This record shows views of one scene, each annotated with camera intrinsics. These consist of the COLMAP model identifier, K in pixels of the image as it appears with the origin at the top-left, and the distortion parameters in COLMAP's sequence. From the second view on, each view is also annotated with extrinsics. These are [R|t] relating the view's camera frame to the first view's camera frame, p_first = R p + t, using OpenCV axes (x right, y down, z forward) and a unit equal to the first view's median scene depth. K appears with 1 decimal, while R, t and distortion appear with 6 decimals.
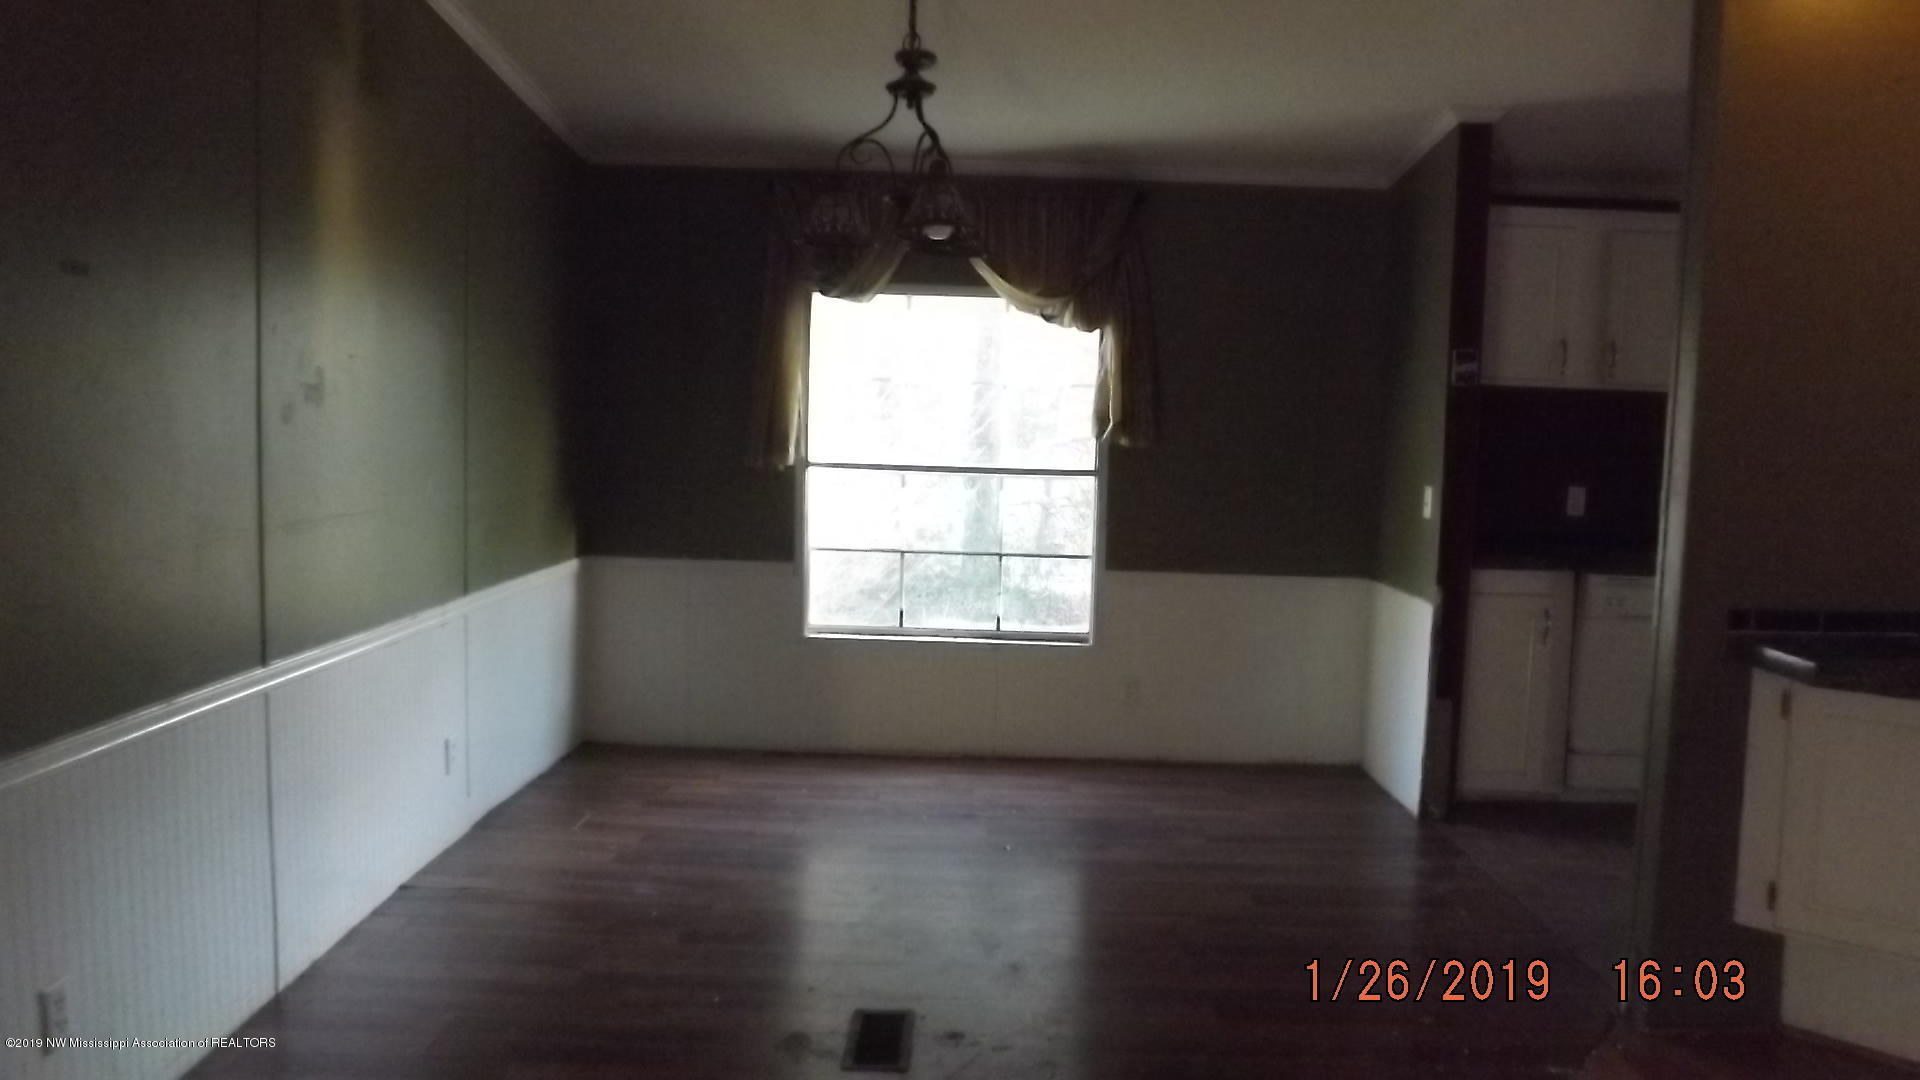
lens RADIAL K [[1401.4, 0, 962.2], [0, 1401.4, 543.3], [0, 0, 1]] dist [-0.045158, -0.005778]
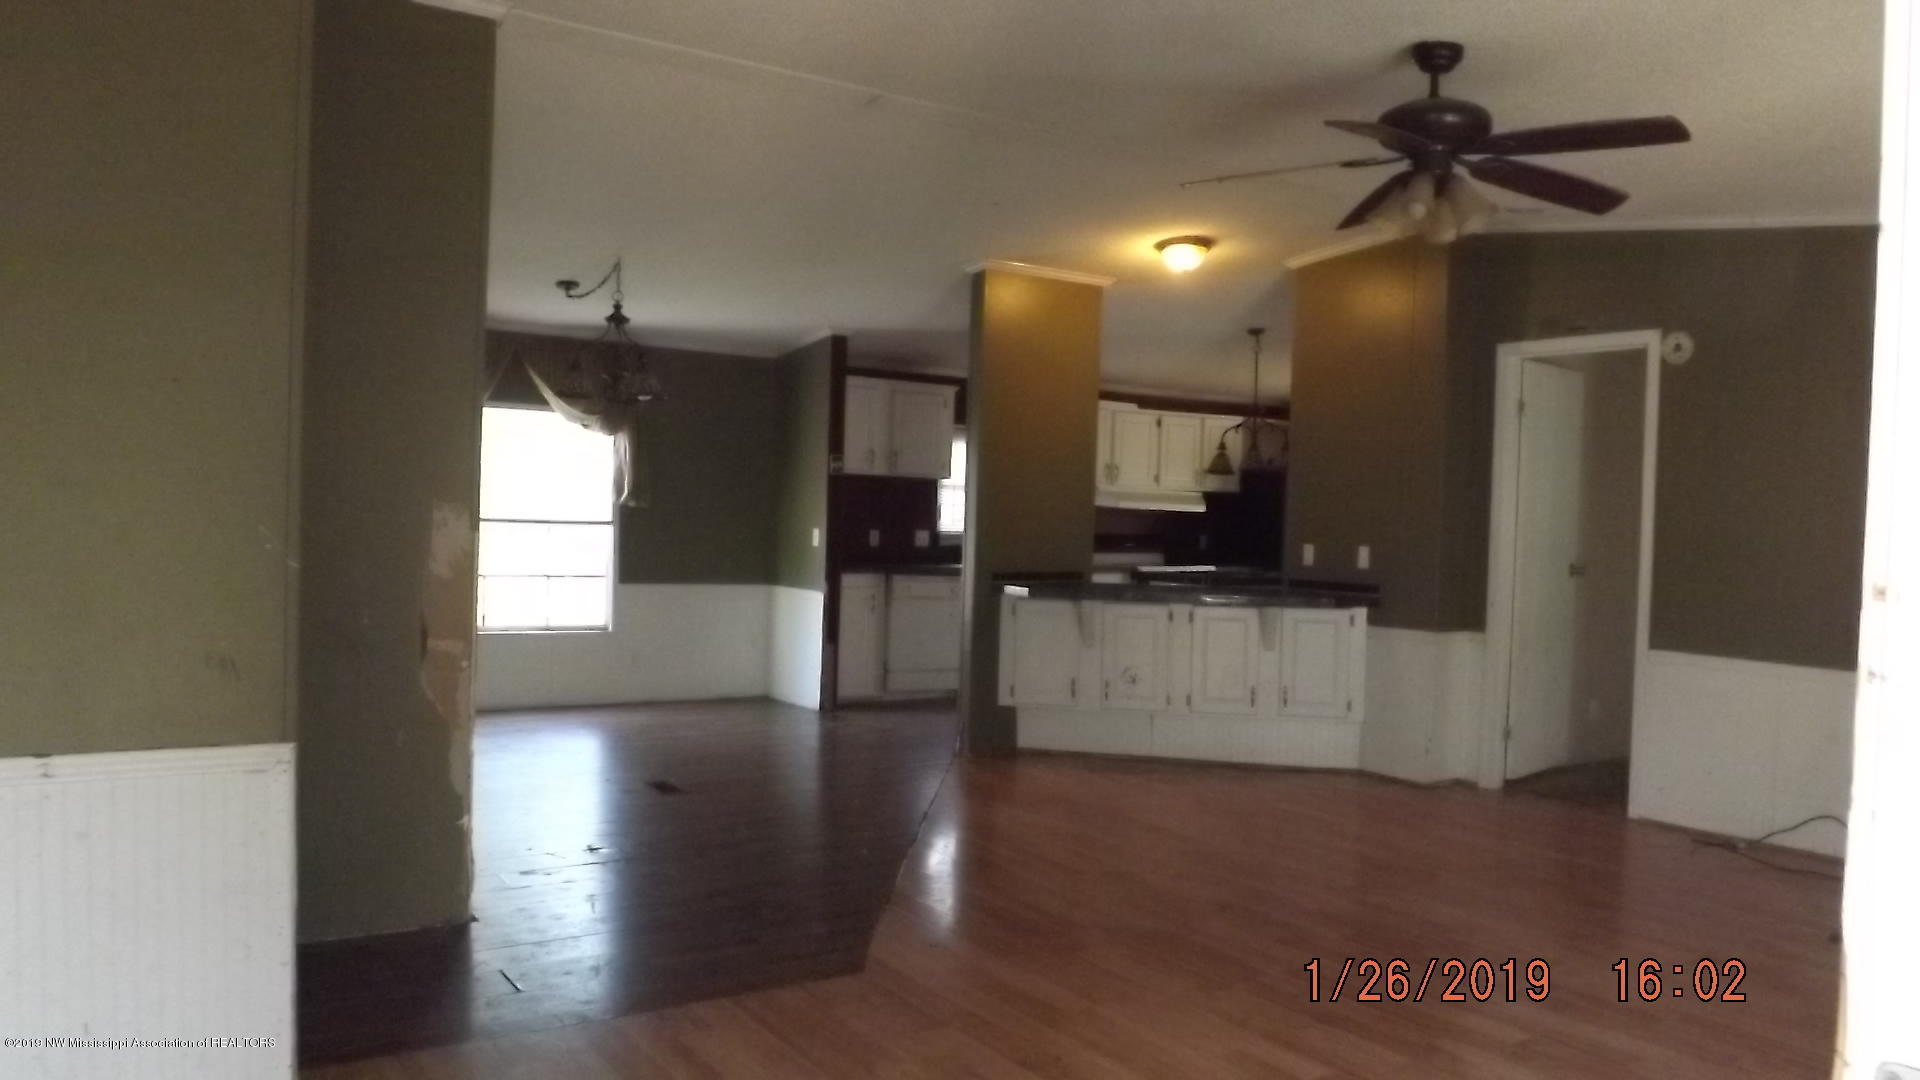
lens RADIAL K [[1401.4, 0, 959.9], [0, 1401.4, 540.5], [0, 0, 1]] dist [-0.045158, -0.005778]
pose [[0.829431, -0.008331, 0.558546, -0.502233], [0.036503, 0.998560, -0.039313, 0.050511], [-0.557415, 0.052996, 0.828541, -0.585248]]
